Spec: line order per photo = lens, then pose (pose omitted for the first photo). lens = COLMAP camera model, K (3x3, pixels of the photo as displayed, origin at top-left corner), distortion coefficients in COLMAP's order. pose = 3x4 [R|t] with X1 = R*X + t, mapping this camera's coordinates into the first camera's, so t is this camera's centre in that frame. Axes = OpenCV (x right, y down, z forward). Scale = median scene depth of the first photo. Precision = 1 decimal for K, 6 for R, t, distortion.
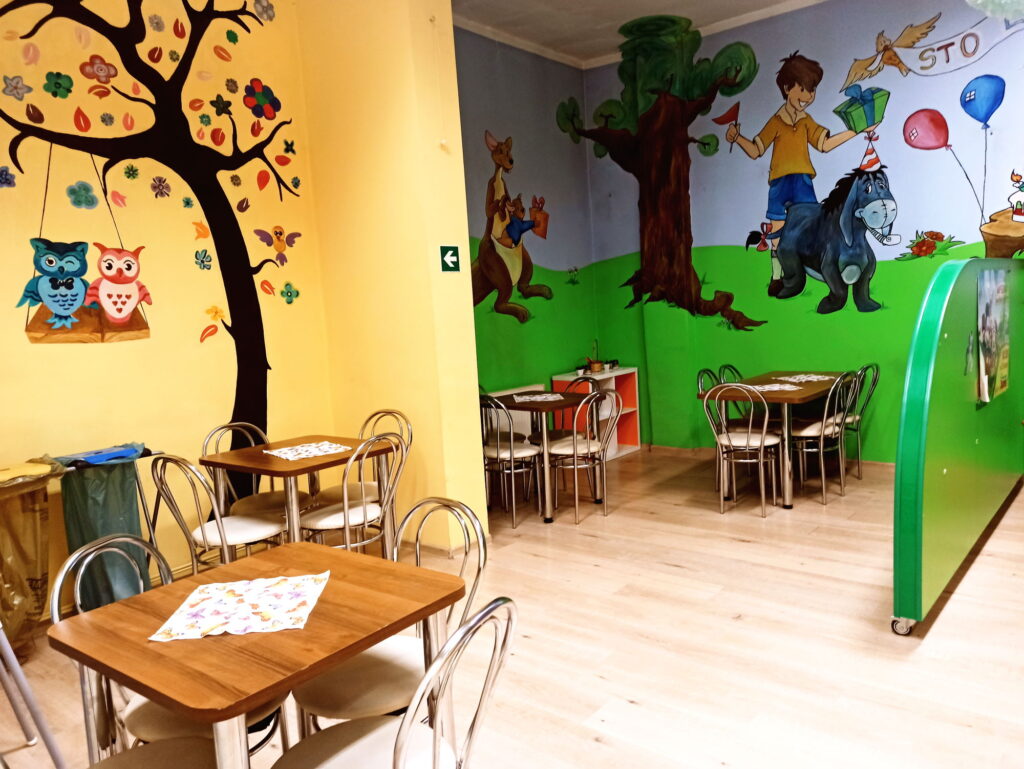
lens RADIAL K [[766.5, 0, 510.4], [0, 766.5, 399.1], [0, 0, 1]] dist [0.004386, -0.003096]
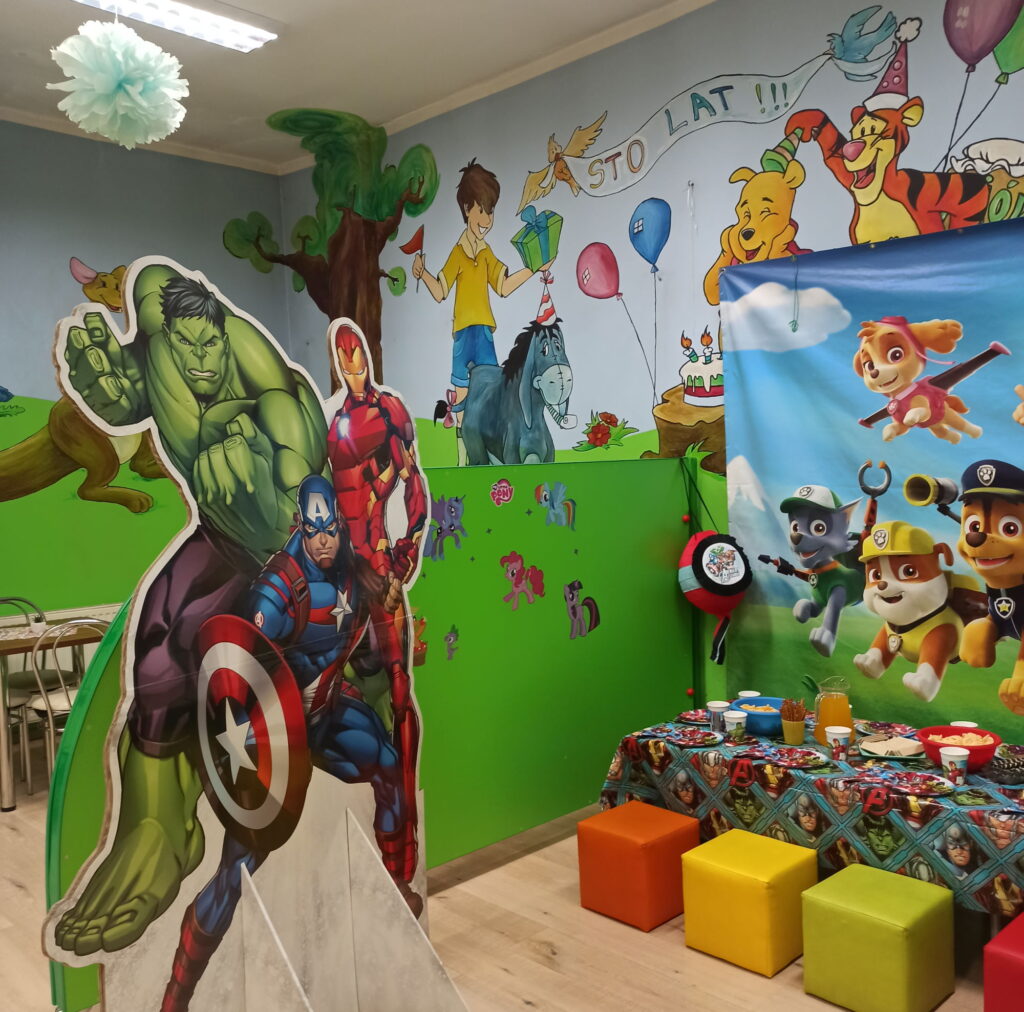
lens RADIAL K [[1031.6, 0, 513.0], [0, 1031.6, 517.1], [0, 0, 1]] dist [0.064701, -0.083197]
pose [[0.995007, 0.036940, -0.092721, 0.511902], [-0.042898, 0.997084, -0.063110, -0.053794], [0.090119, 0.066772, 0.993690, 0.047651]]
